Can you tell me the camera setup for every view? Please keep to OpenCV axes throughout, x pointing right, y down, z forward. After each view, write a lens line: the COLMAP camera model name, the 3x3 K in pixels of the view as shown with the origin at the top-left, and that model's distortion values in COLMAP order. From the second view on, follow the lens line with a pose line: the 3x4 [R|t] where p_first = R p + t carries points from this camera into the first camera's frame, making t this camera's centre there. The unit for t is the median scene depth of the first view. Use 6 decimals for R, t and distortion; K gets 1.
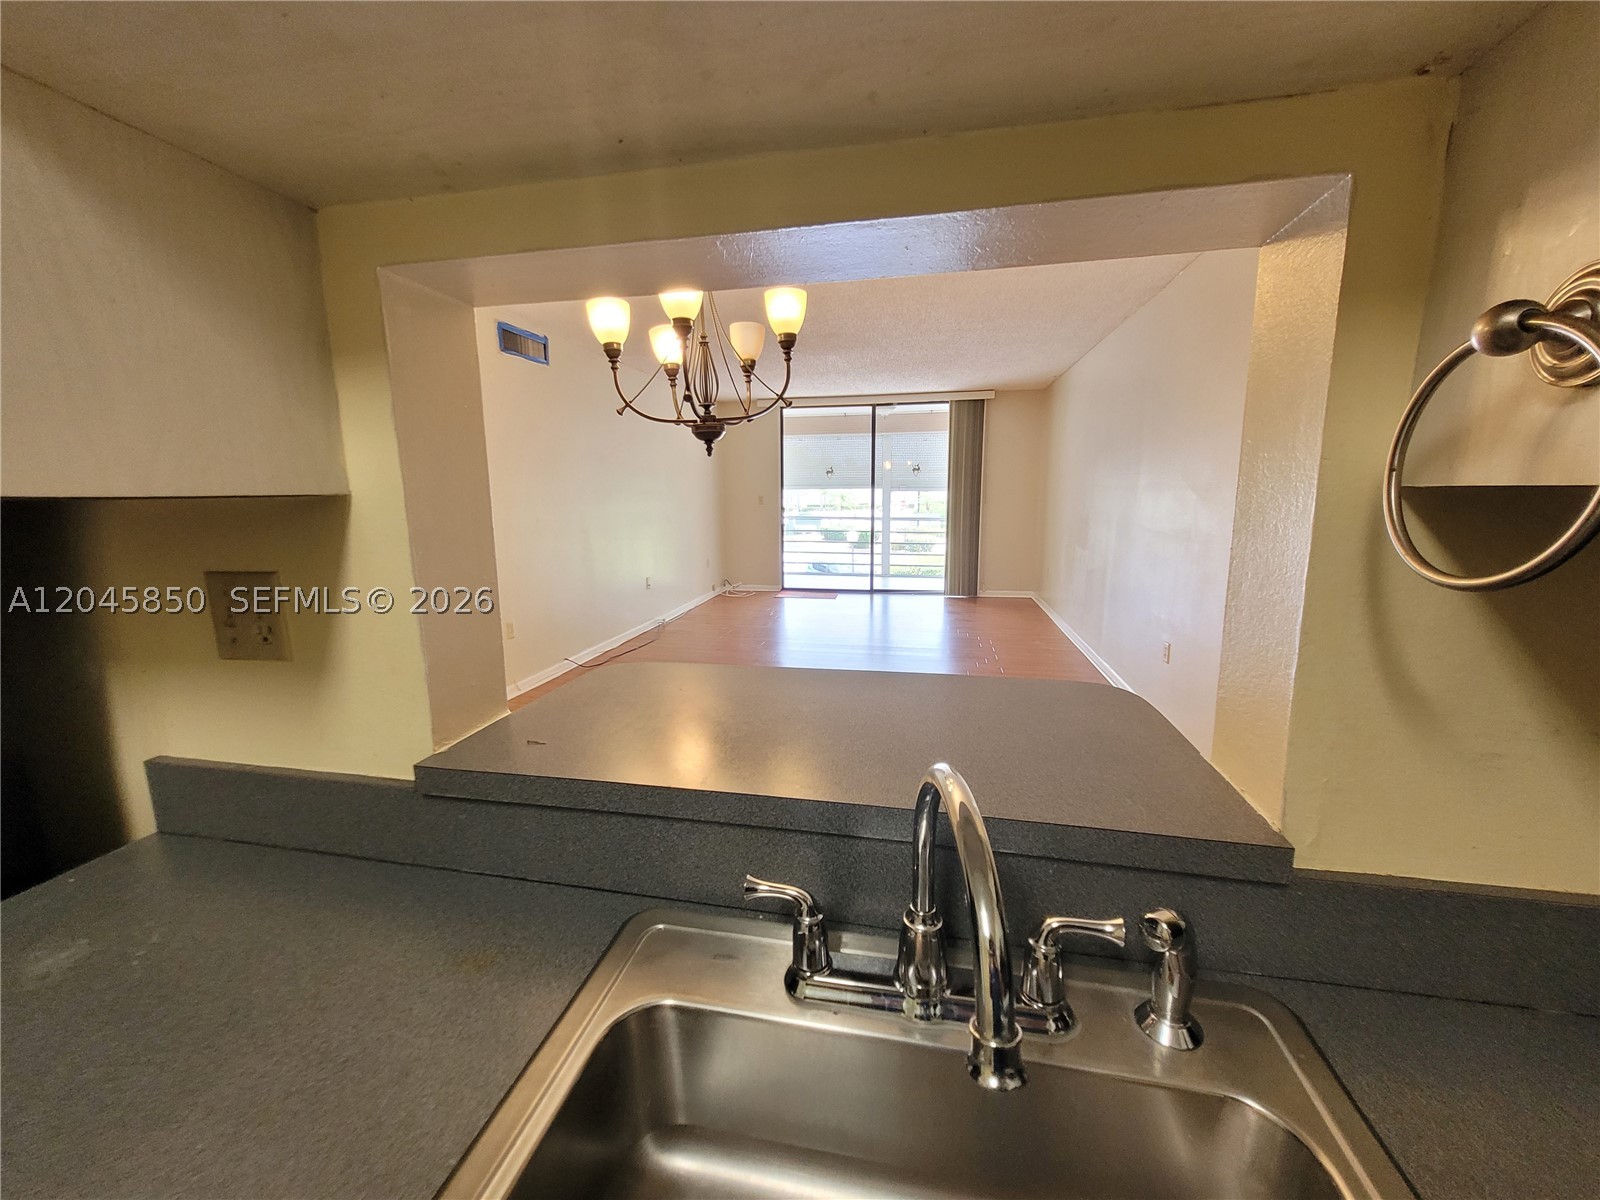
lens RADIAL K [[634.6, 0, 796.5], [0, 634.6, 605.6], [0, 0, 1]] dist [0.024526, -0.000296]
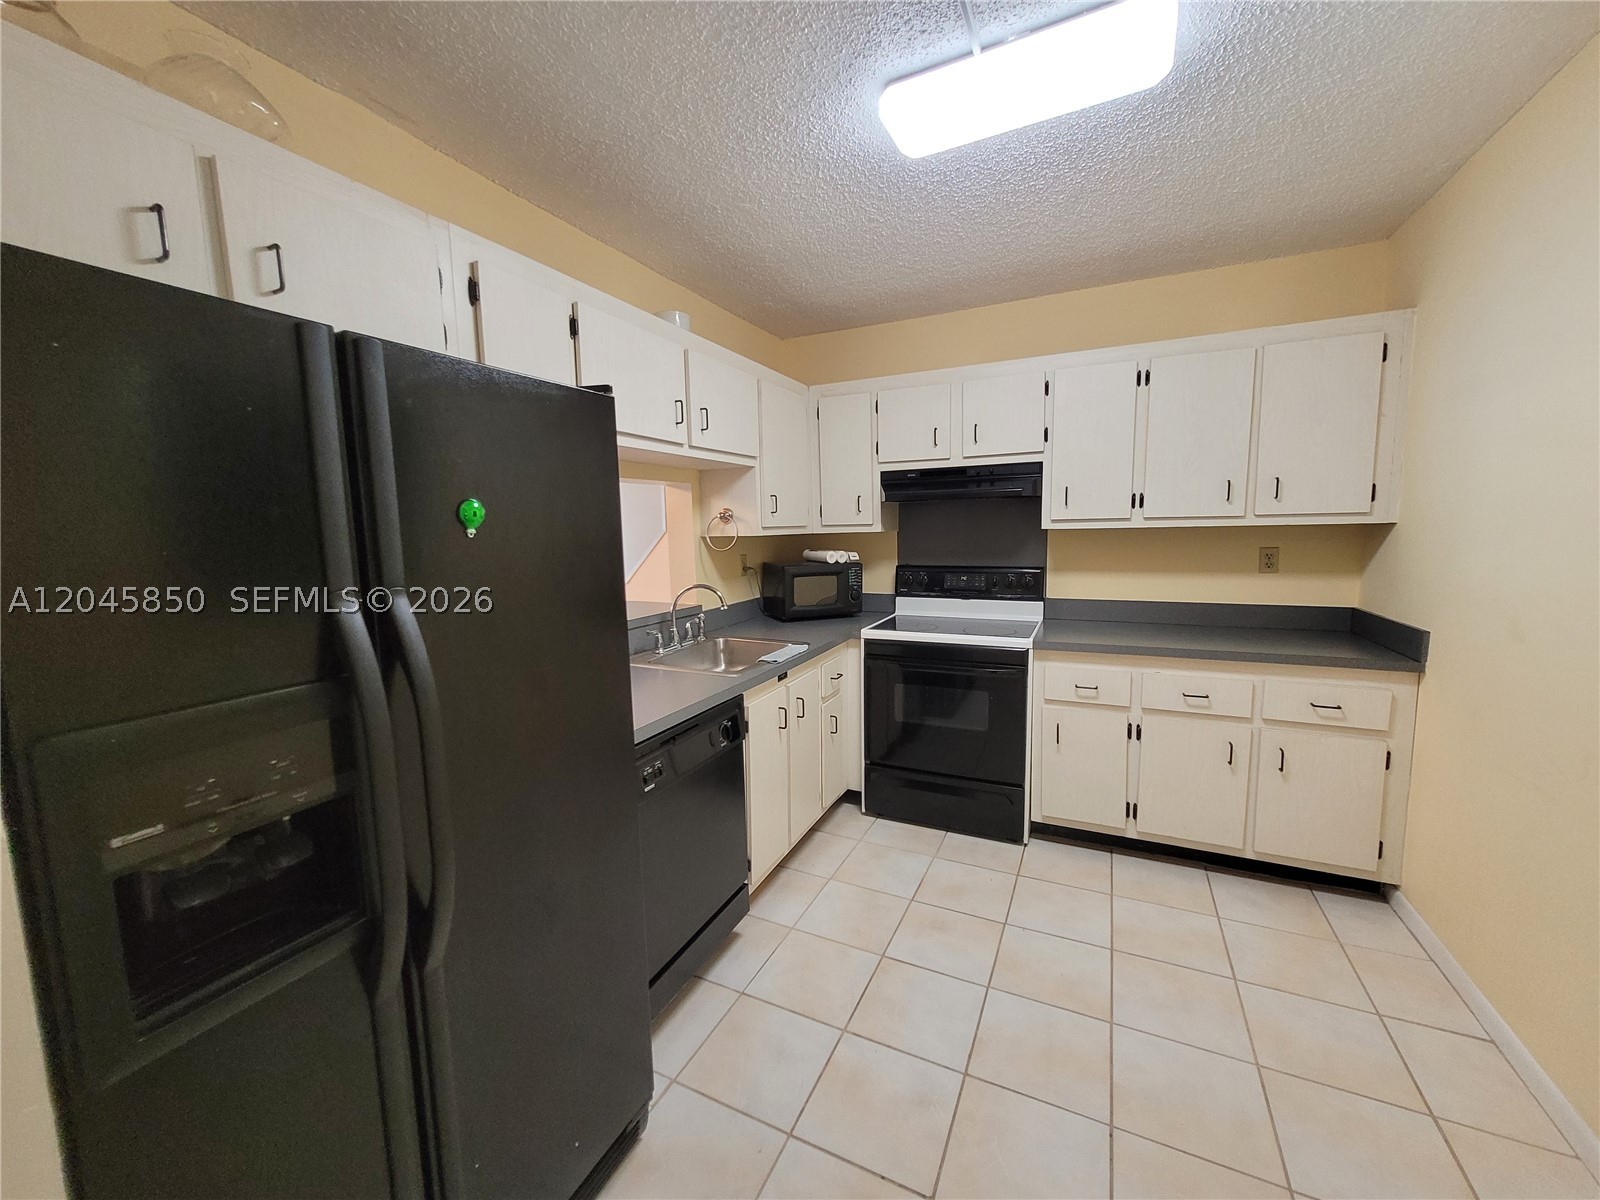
lens RADIAL K [[634.6, 0, 796.5], [0, 634.6, 605.6], [0, 0, 1]] dist [0.024526, -0.000296]
pose [[0.248511, -0.115111, 0.961765, -0.307608], [0.192667, 0.978948, 0.067385, 0.012735], [-0.949274, 0.168555, 0.265458, -0.079857]]
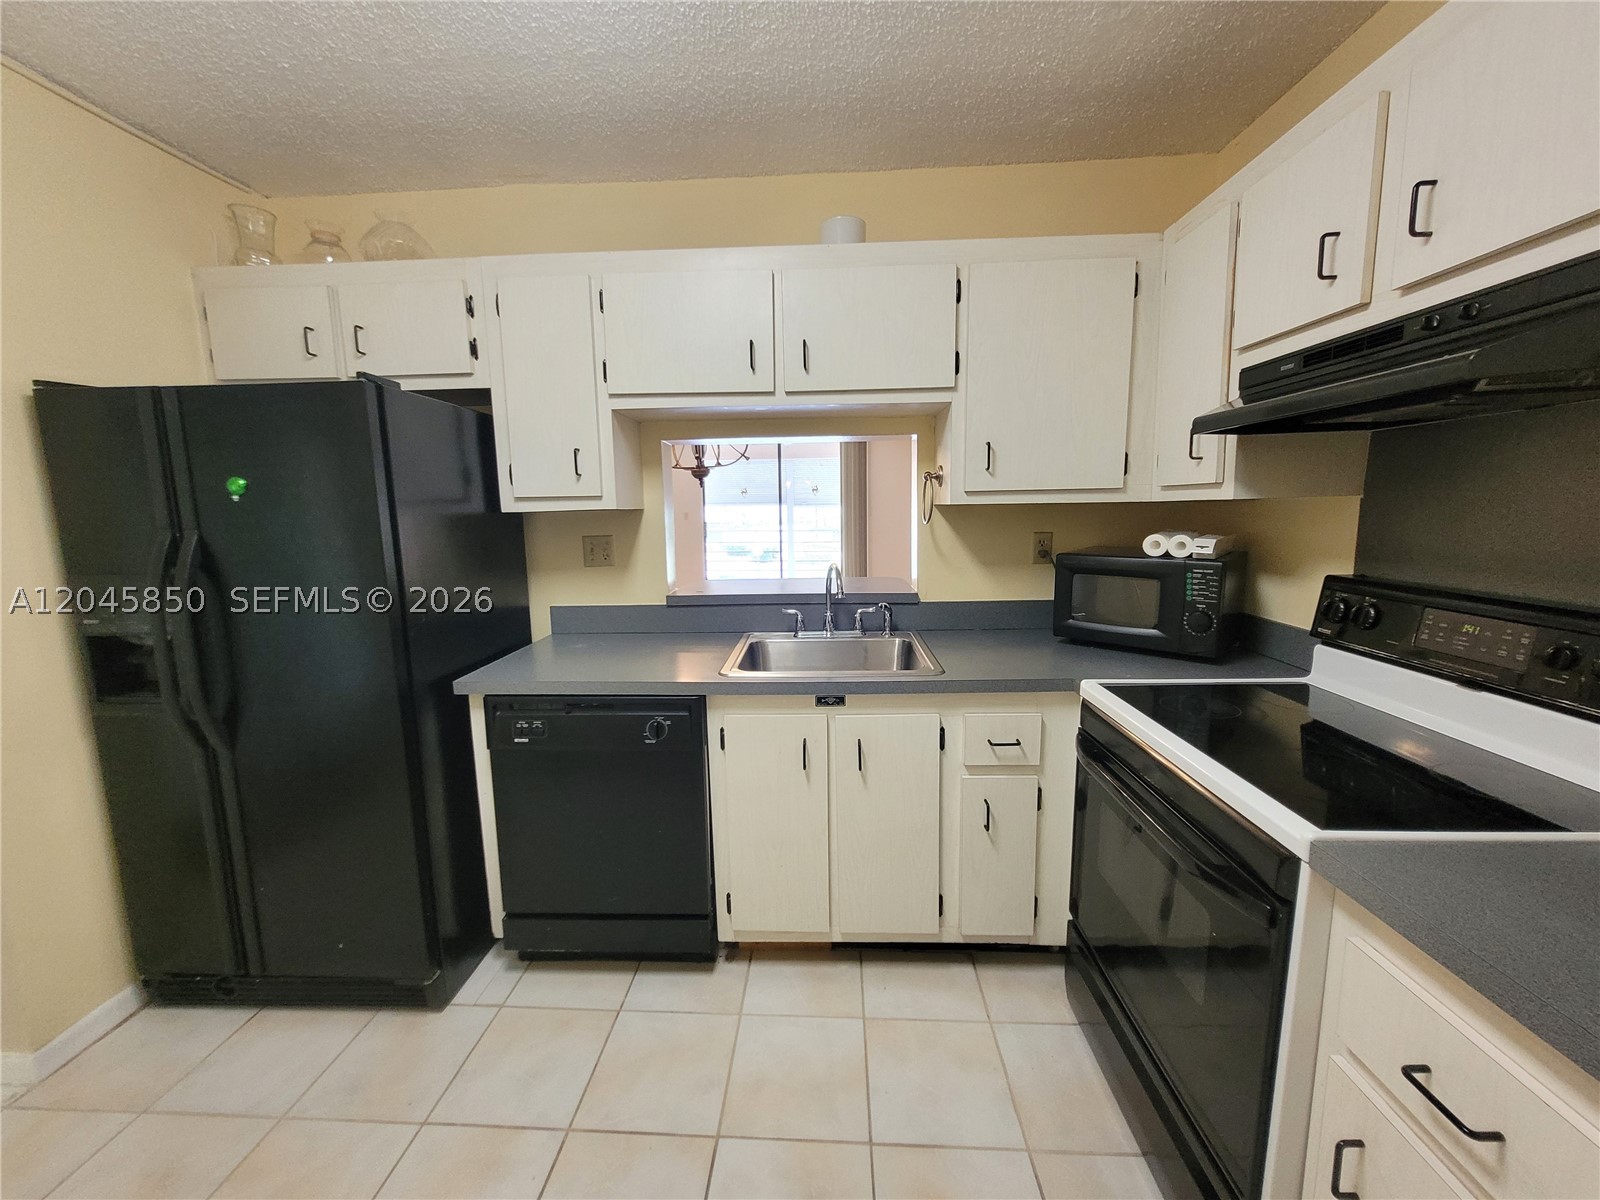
lens RADIAL K [[634.6, 0, 796.5], [0, 634.6, 605.6], [0, 0, 1]] dist [0.024526, -0.000296]
pose [[0.988072, -0.028558, 0.151320, -0.044352], [0.032344, 0.999221, -0.022619, 0.038789], [-0.150557, 0.027243, 0.988226, -0.214841]]
